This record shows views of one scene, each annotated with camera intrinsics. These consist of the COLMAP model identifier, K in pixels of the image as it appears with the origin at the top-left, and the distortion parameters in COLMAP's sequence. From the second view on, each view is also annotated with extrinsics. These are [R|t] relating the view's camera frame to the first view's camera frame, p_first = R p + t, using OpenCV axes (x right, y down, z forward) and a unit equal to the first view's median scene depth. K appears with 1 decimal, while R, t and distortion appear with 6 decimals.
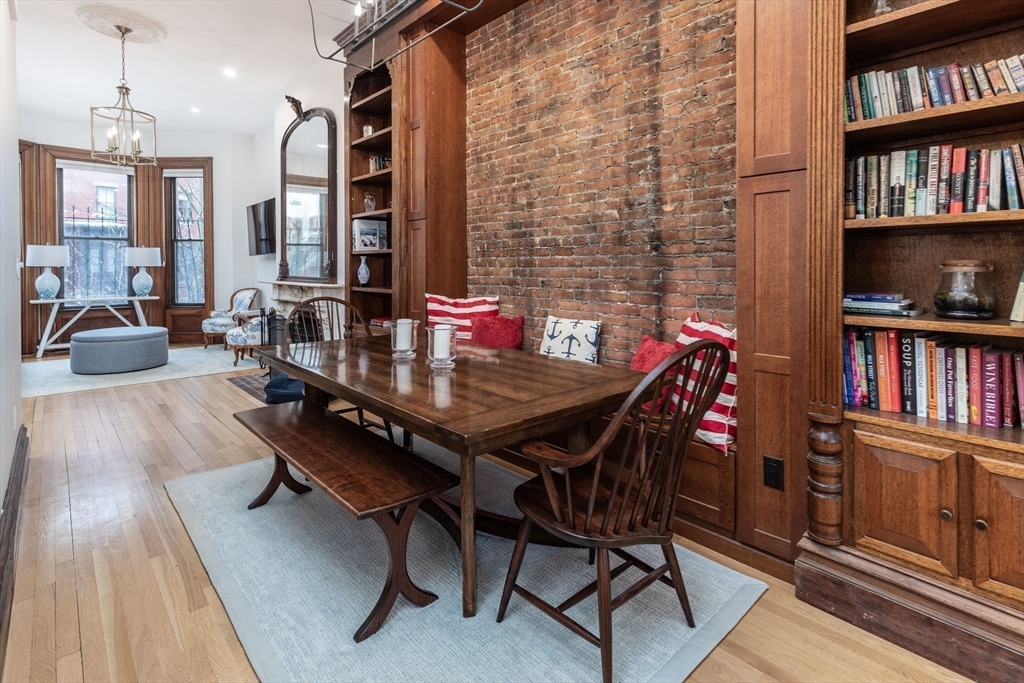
lens RADIAL K [[497.2, 0, 514.4], [0, 497.2, 271.7], [0, 0, 1]] dist [0.001509, 0.000326]
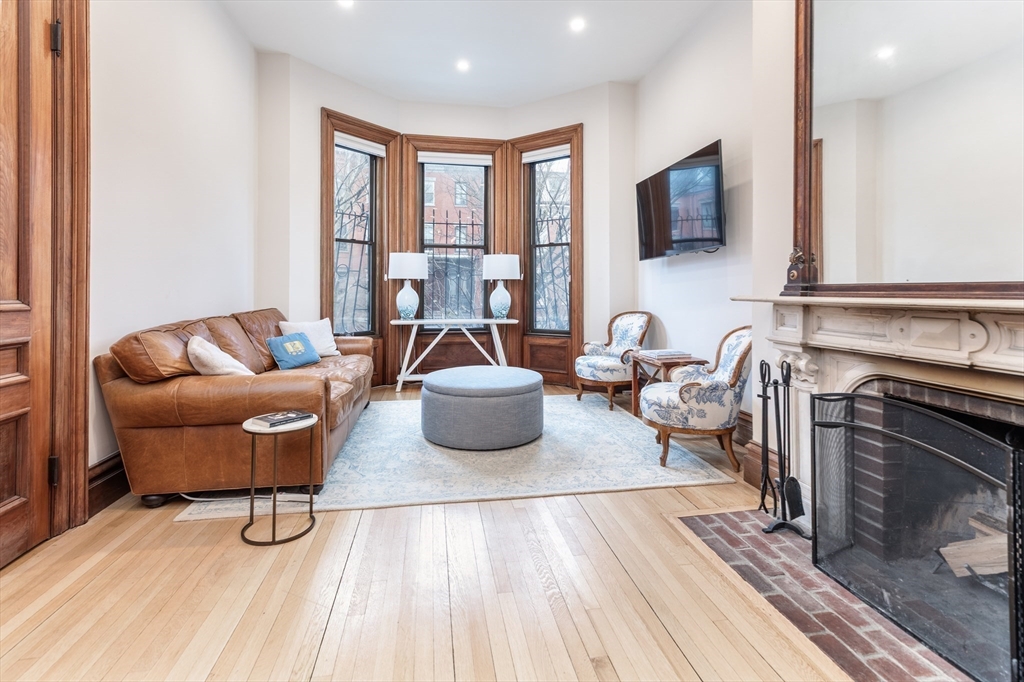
lens RADIAL K [[472.9, 0, 513.5], [0, 472.9, 287.5], [0, 0, 1]] dist [0.002345, 0.000723]
pose [[0.841132, -0.002867, -0.540822, -0.347319], [-0.007389, 0.999832, -0.016793, 0.013928], [0.540779, 0.018121, 0.840969, 0.412358]]
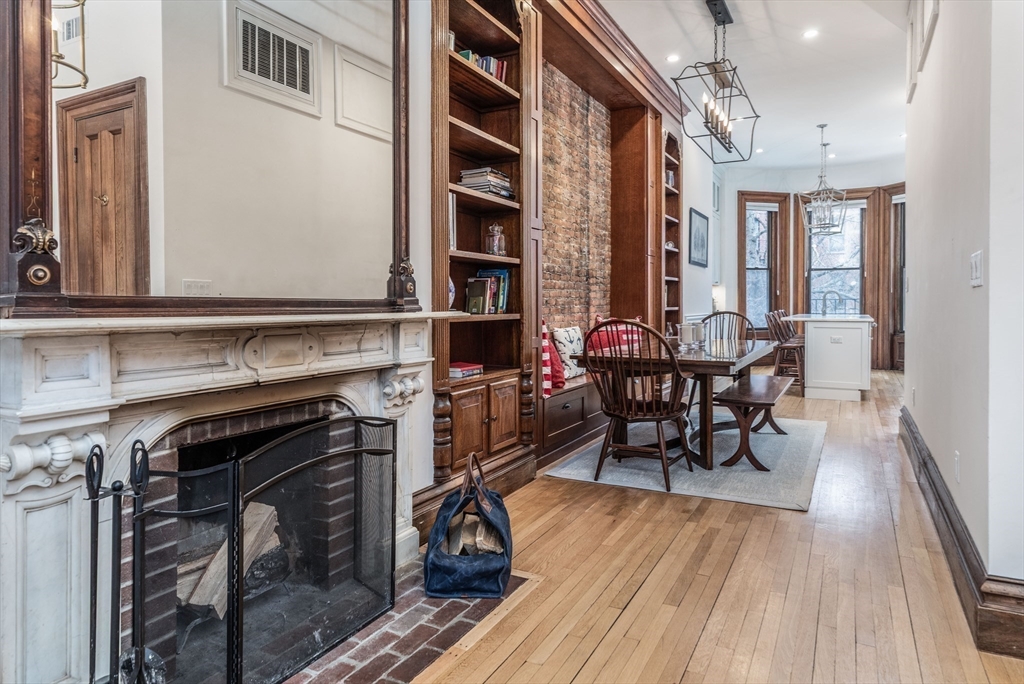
lens RADIAL K [[638.0, 0, 512.8], [0, 638.0, 310.4], [0, 0, 1]] dist [0.000468, 0.000146]
pose [[-0.336084, -0.006992, 0.941806, -0.598845], [0.014820, 0.999809, 0.012711, 0.009978], [-0.941715, 0.018229, -0.335917, 0.694421]]
